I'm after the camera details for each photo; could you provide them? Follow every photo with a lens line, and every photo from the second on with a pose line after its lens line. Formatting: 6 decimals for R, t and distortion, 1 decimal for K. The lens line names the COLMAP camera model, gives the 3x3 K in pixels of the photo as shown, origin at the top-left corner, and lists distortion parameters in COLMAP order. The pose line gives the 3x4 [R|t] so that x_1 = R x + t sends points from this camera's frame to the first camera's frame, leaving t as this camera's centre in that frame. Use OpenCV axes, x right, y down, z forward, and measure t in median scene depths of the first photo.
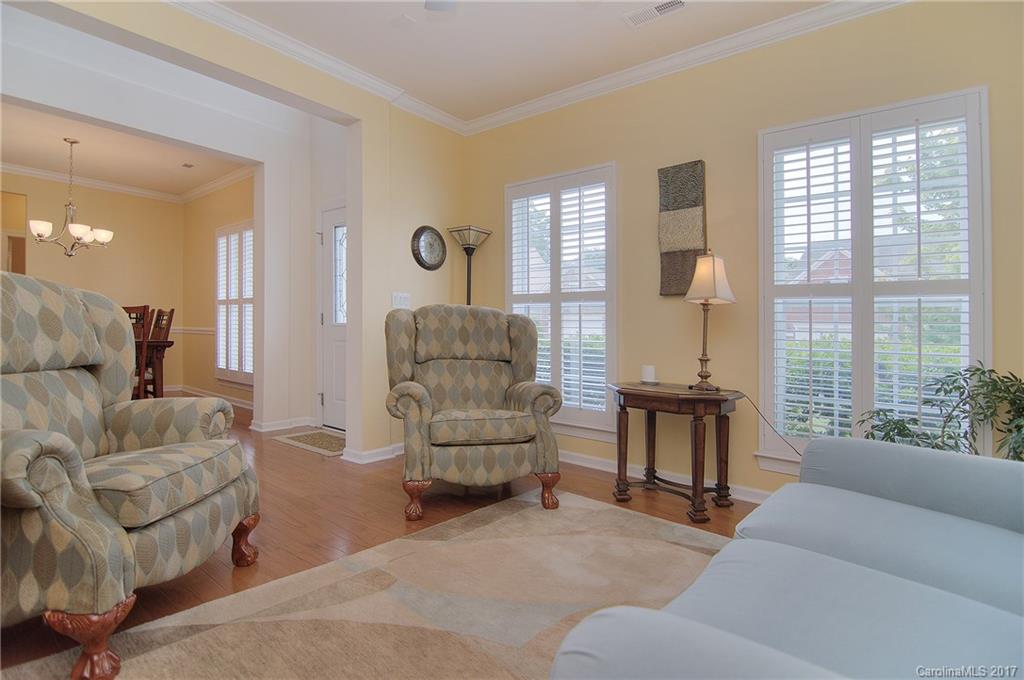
lens RADIAL K [[498.0, 0, 513.7], [0, 498.0, 340.2], [0, 0, 1]] dist [-0.018780, -0.001188]
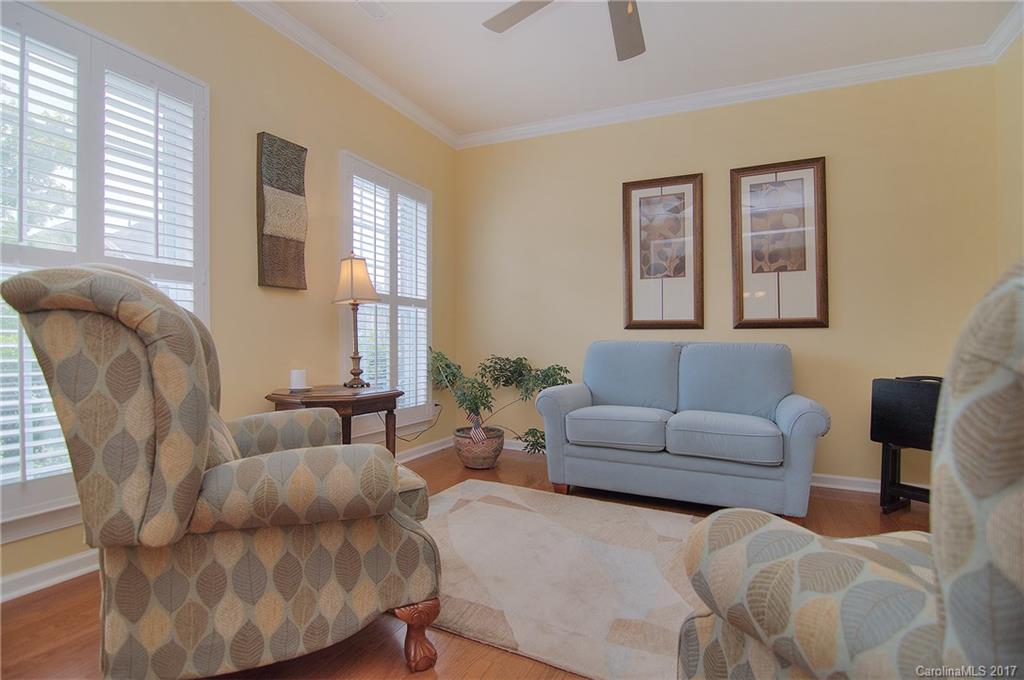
lens RADIAL K [[498.0, 0, 513.7], [0, 498.0, 340.2], [0, 0, 1]] dist [-0.018780, -0.001188]
pose [[-0.252753, -0.046743, 0.966401, -0.727908], [-0.026314, 0.998795, 0.041427, -0.051410], [-0.967173, -0.014959, -0.253678, 0.943503]]
